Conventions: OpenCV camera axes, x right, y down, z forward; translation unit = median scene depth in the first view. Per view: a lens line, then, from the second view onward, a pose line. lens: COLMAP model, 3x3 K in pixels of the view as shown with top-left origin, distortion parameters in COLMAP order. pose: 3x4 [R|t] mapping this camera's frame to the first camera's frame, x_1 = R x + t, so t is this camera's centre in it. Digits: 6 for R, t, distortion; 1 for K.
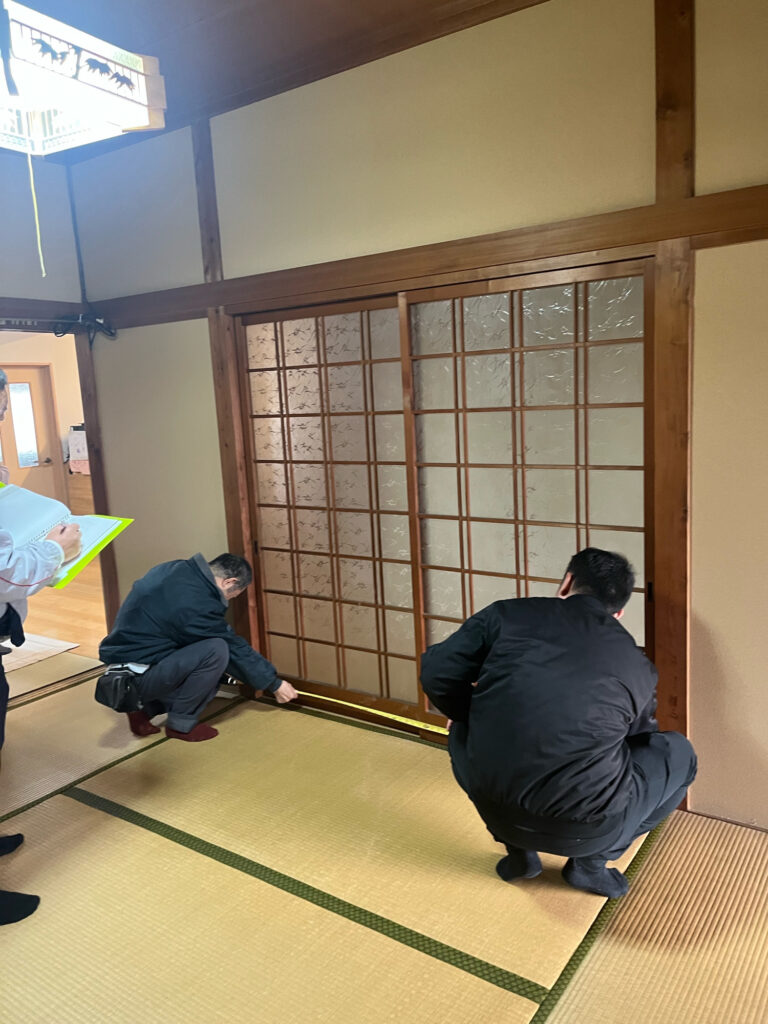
lens RADIAL K [[792.1, 0, 384.3], [0, 792.1, 533.5], [0, 0, 1]] dist [0.039499, -0.037166]
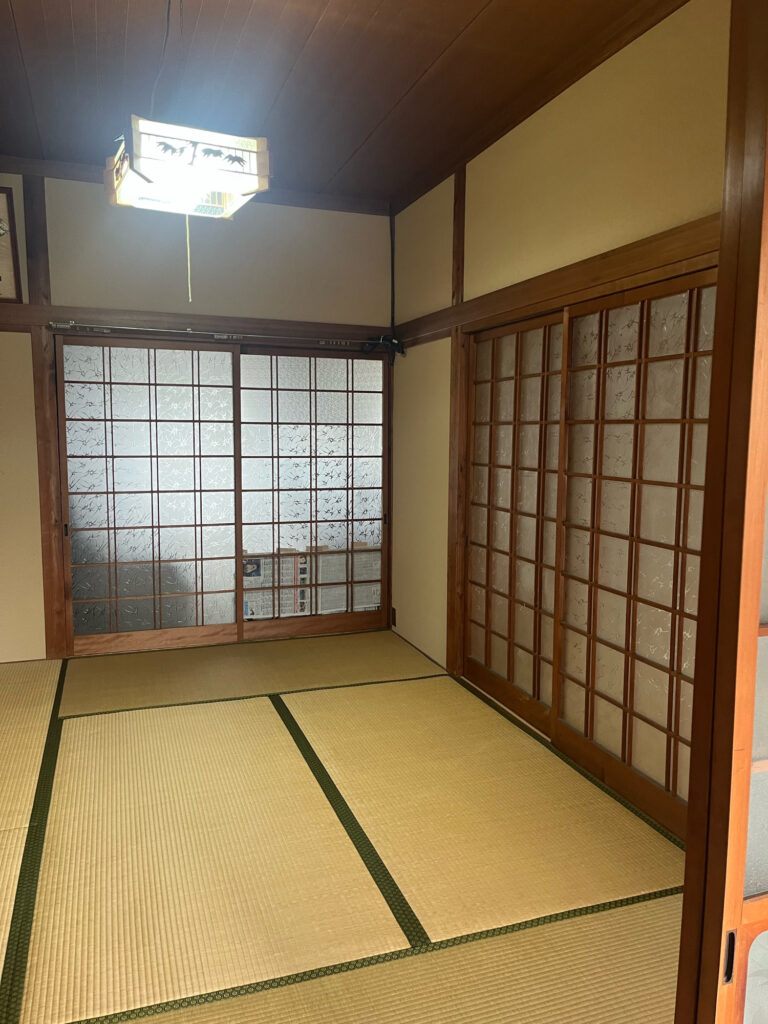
lens RADIAL K [[792.1, 0, 402.3], [0, 792.1, 533.8], [0, 0, 1]] dist [0.039499, -0.037166]
pose [[0.833612, 0.122850, -0.538515, 0.473138], [-0.141167, 0.989959, 0.007313, 0.015639], [0.534006, 0.069925, 0.842584, 0.023214]]
